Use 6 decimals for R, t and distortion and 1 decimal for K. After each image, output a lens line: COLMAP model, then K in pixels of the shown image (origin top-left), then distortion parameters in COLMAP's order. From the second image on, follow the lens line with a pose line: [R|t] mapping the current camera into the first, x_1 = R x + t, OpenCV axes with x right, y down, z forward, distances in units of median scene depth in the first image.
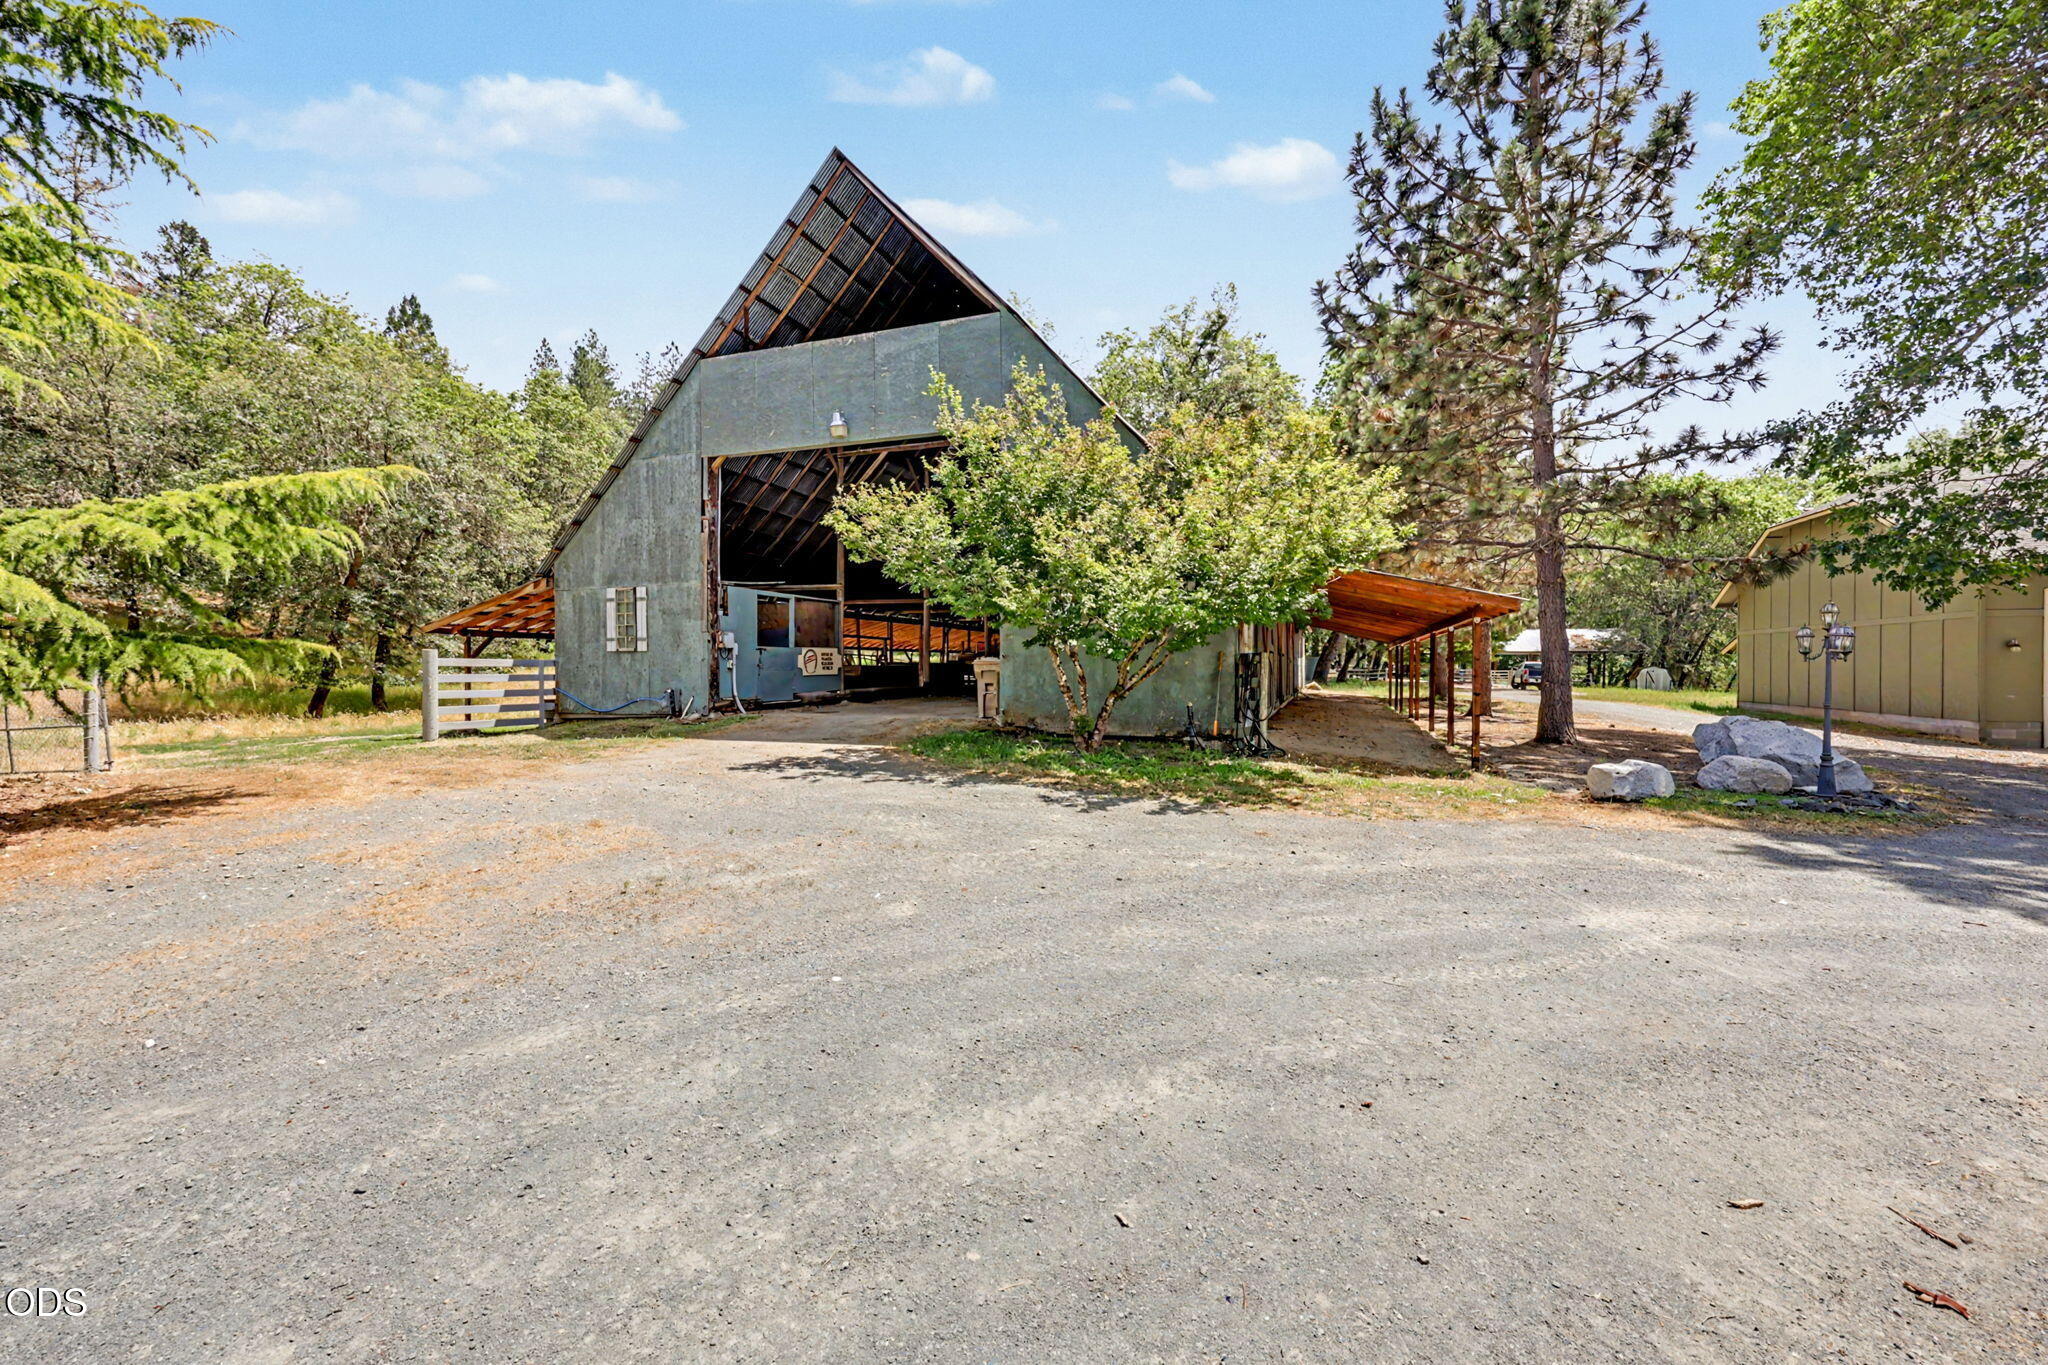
lens RADIAL K [[923.6, 0, 1023.3], [0, 923.6, 666.0], [0, 0, 1]] dist [-0.002090, -0.000285]
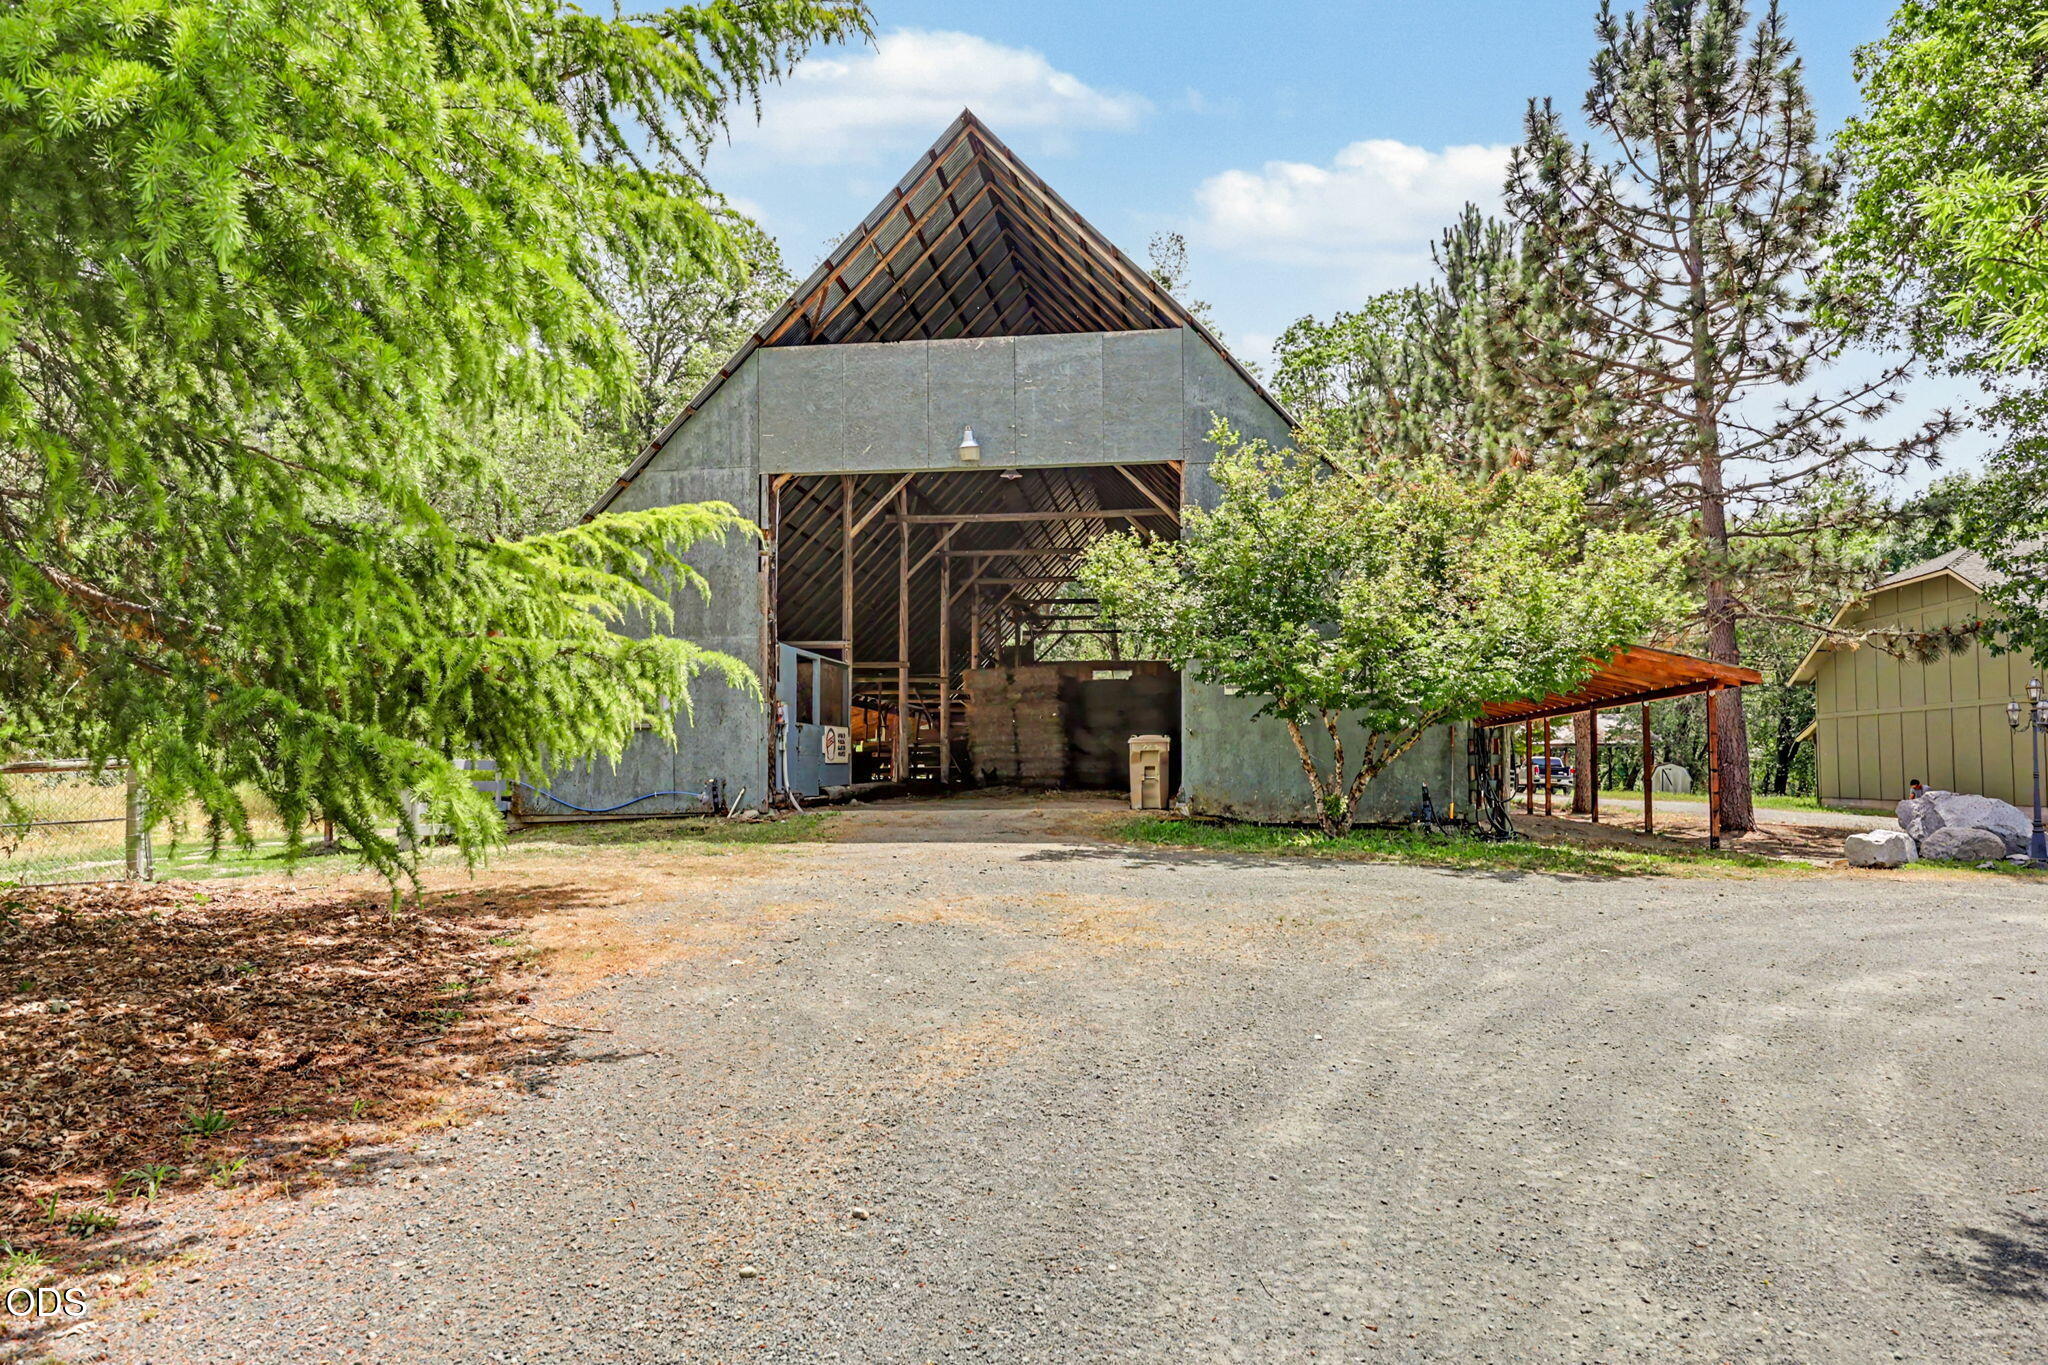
lens RADIAL K [[1532.3, 0, 1024.0], [0, 1532.3, 682.5], [0, 0, 1]] dist [-0.004904, -0.002815]
pose [[0.967180, 0.010914, 0.253858, -0.476664], [0.004880, 0.998095, -0.061502, 0.026403], [-0.254045, 0.060722, 0.965284, -0.280349]]
